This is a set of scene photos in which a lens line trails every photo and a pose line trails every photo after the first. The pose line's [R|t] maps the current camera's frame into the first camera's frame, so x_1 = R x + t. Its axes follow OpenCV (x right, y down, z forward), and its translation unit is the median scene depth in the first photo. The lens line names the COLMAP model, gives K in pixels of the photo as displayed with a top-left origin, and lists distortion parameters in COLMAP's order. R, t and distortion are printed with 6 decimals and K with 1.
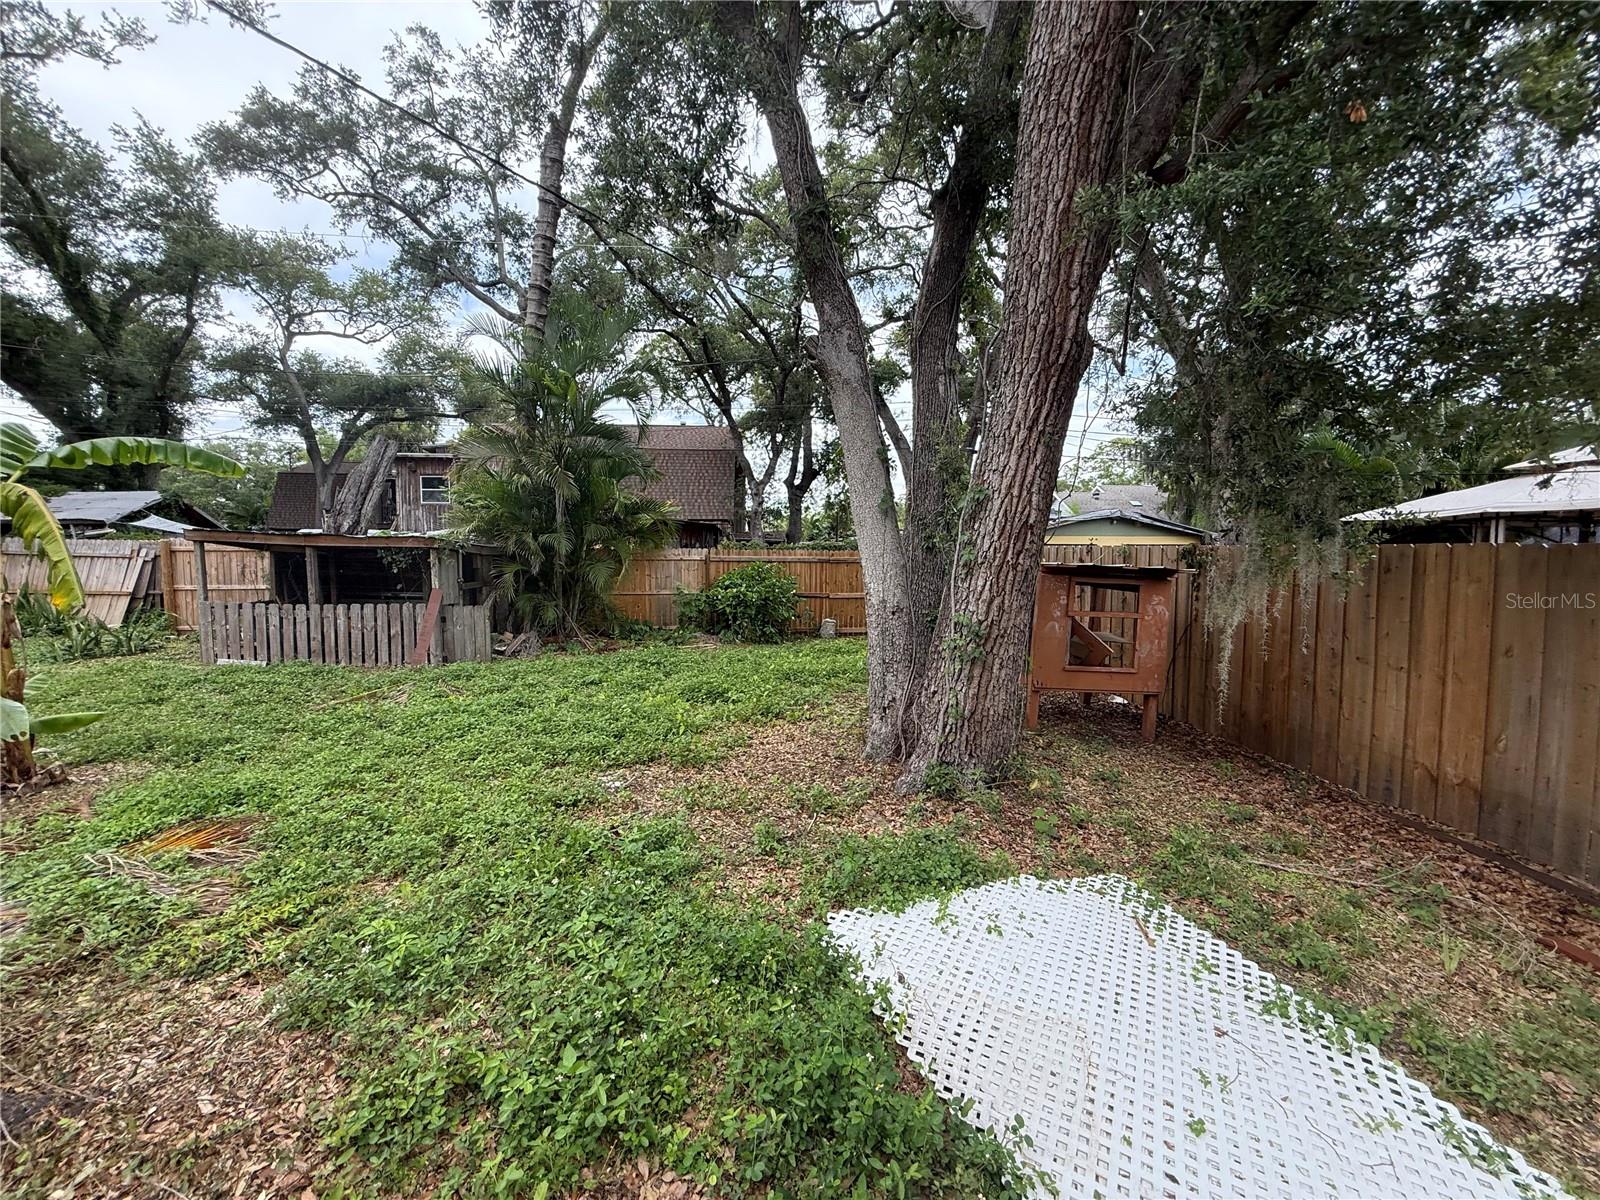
lens RADIAL K [[633.4, 0, 800.0], [0, 633.4, 600.0], [0, 0, 1]] dist [-0.008713, 0.001917]
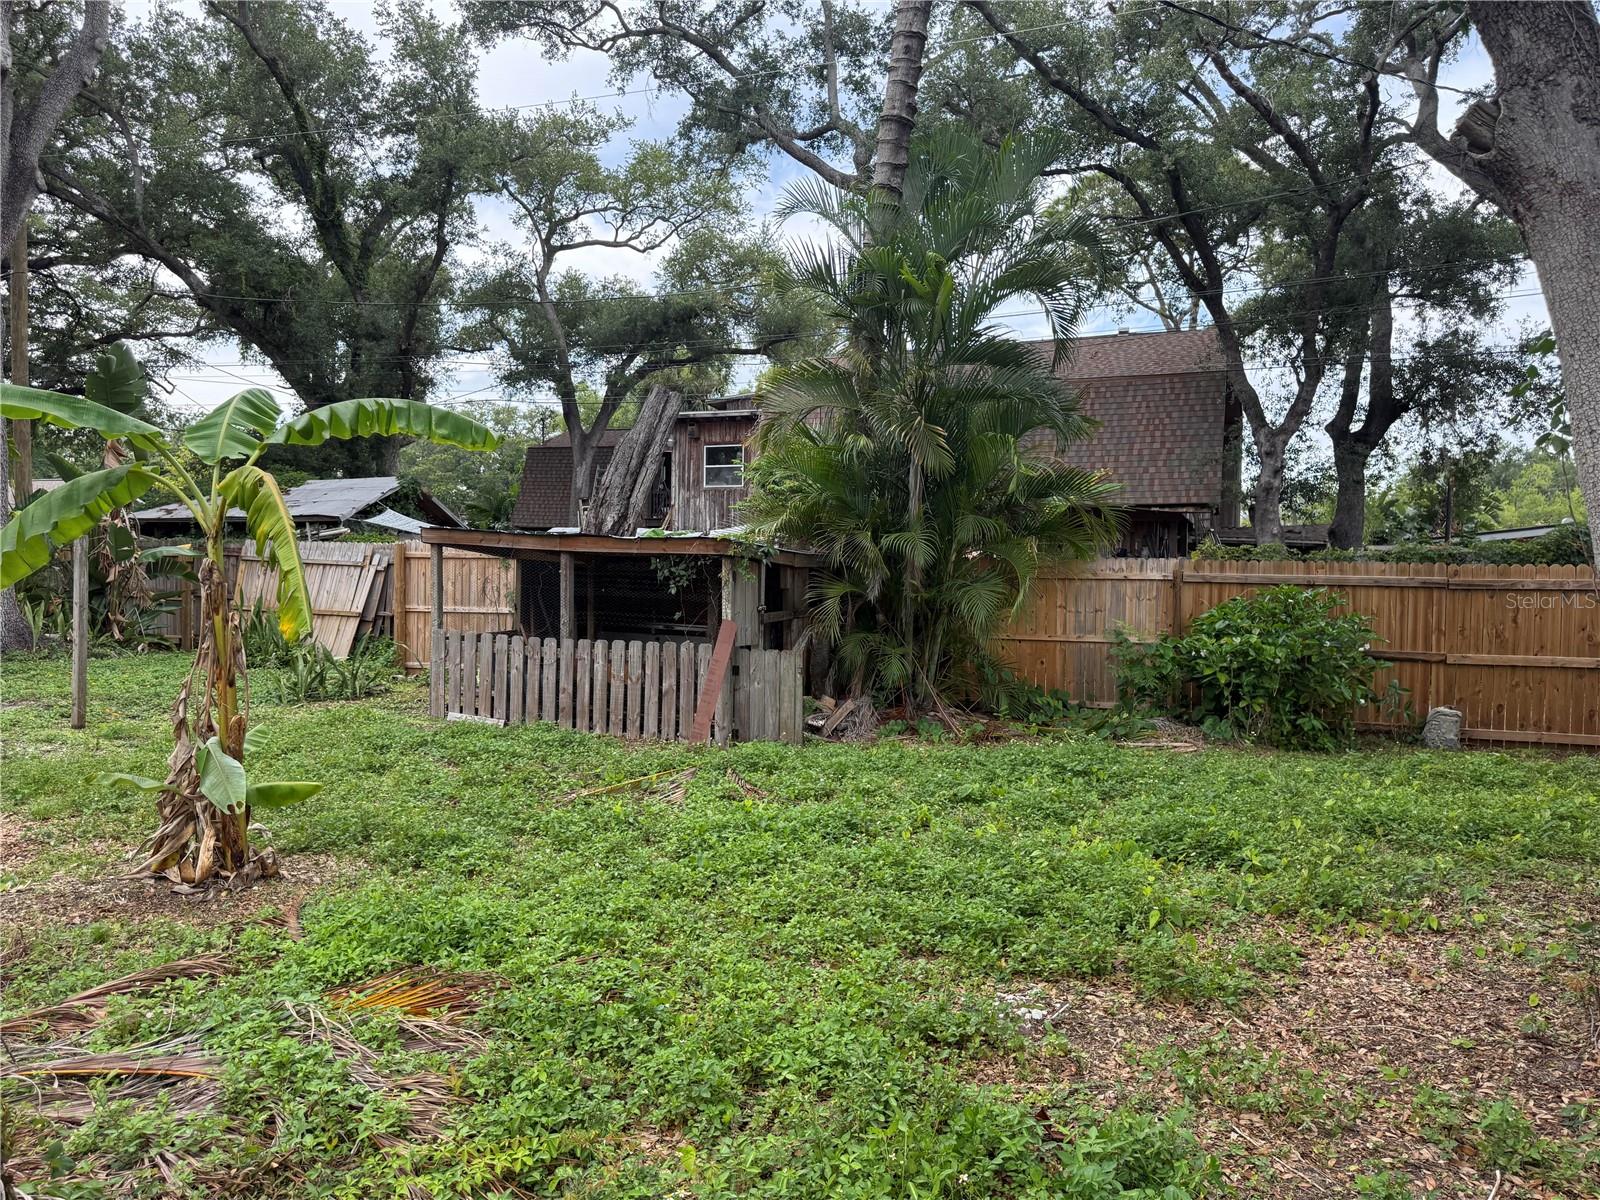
lens RADIAL K [[1114.6, 0, 803.8], [0, 1114.6, 583.4], [0, 0, 1]] dist [0.098819, -0.169357]
pose [[0.903405, 0.014637, -0.428538, -0.028233], [-0.039447, 0.998016, -0.049069, -0.002745], [0.426969, 0.061234, 0.902191, 0.026746]]
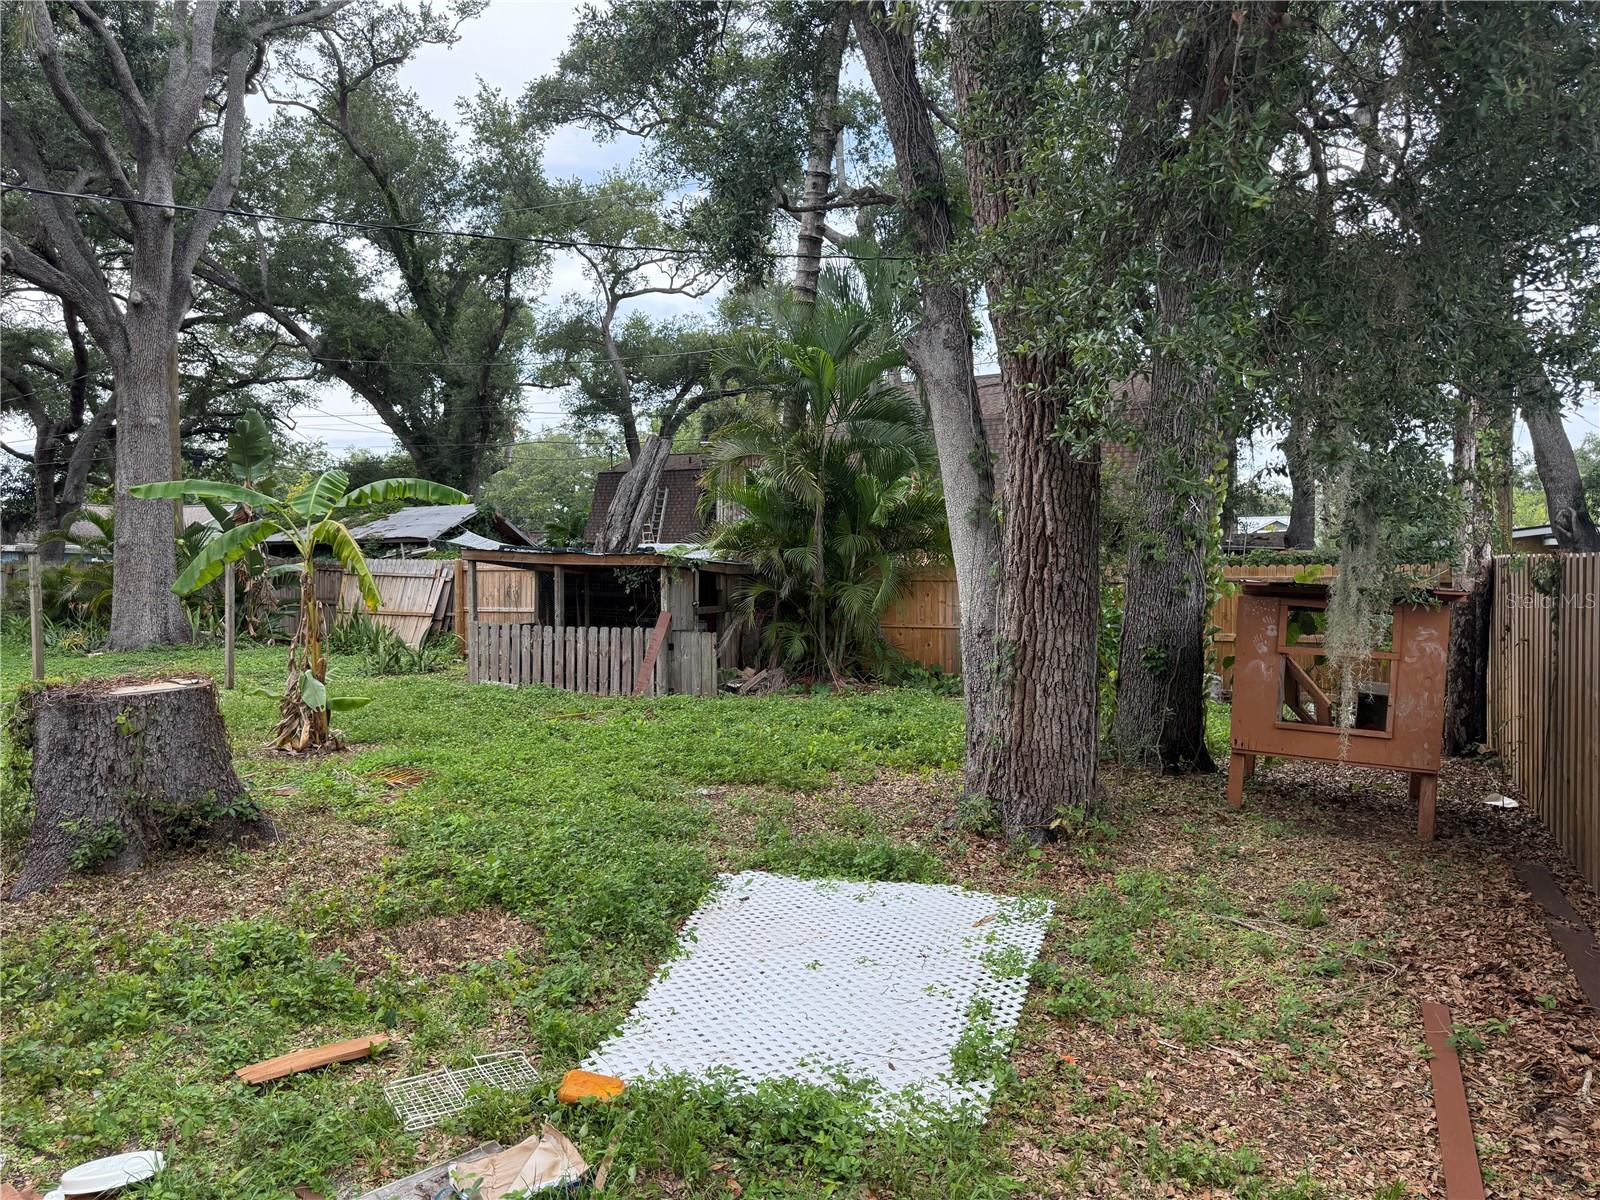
lens RADIAL K [[1139.9, 0, 826.3], [0, 1139.9, 600.4], [0, 0, 1]] dist [0.172521, -0.396204]
pose [[0.864529, 0.008217, -0.502516, 0.353073], [-0.033713, 0.998562, -0.041671, 0.021061], [0.501451, 0.052967, 0.863563, -0.230756]]
